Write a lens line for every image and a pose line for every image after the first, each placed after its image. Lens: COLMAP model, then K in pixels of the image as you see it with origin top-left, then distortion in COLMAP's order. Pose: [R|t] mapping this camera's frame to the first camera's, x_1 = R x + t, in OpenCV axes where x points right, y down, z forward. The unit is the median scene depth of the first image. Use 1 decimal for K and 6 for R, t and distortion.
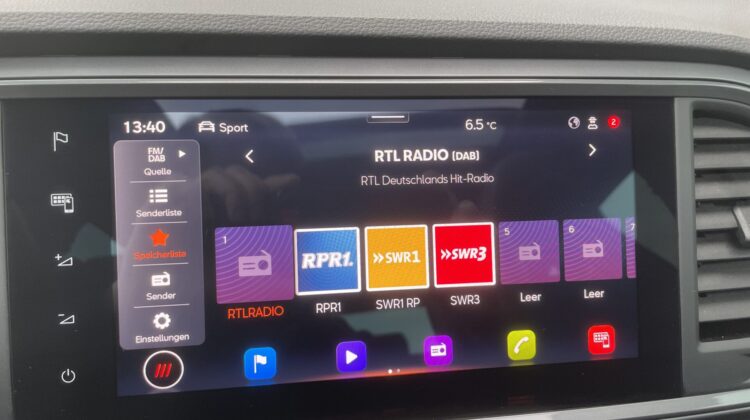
lens RADIAL K [[589.9, 0, 375.0], [0, 589.9, 210.0], [0, 0, 1]] dist [0.105788, -0.168028]
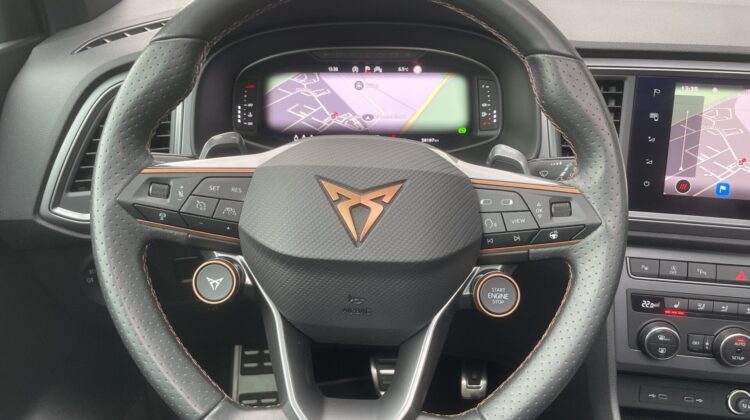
lens RADIAL K [[589.9, 0, 375.0], [0, 589.9, 210.0], [0, 0, 1]] dist [0.105788, -0.168028]
pose [[0.958975, 0.119427, -0.257107, -0.819578], [-0.096035, 0.990165, 0.101739, 0.203700], [0.266729, -0.072874, 0.961013, -1.562589]]
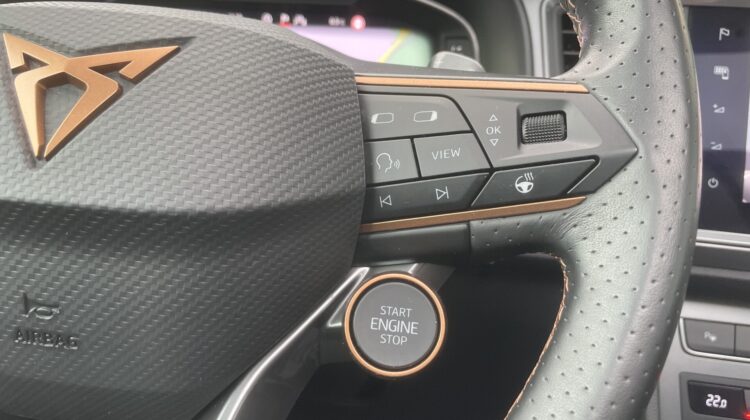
lens RADIAL K [[589.9, 0, 375.0], [0, 589.9, 210.0], [0, 0, 1]] dist [0.105788, -0.168028]
pose [[0.939497, 0.124383, -0.319177, -0.701659], [-0.151089, 0.986684, -0.060221, 0.483194], [0.307436, 0.104801, 0.945780, -0.599715]]
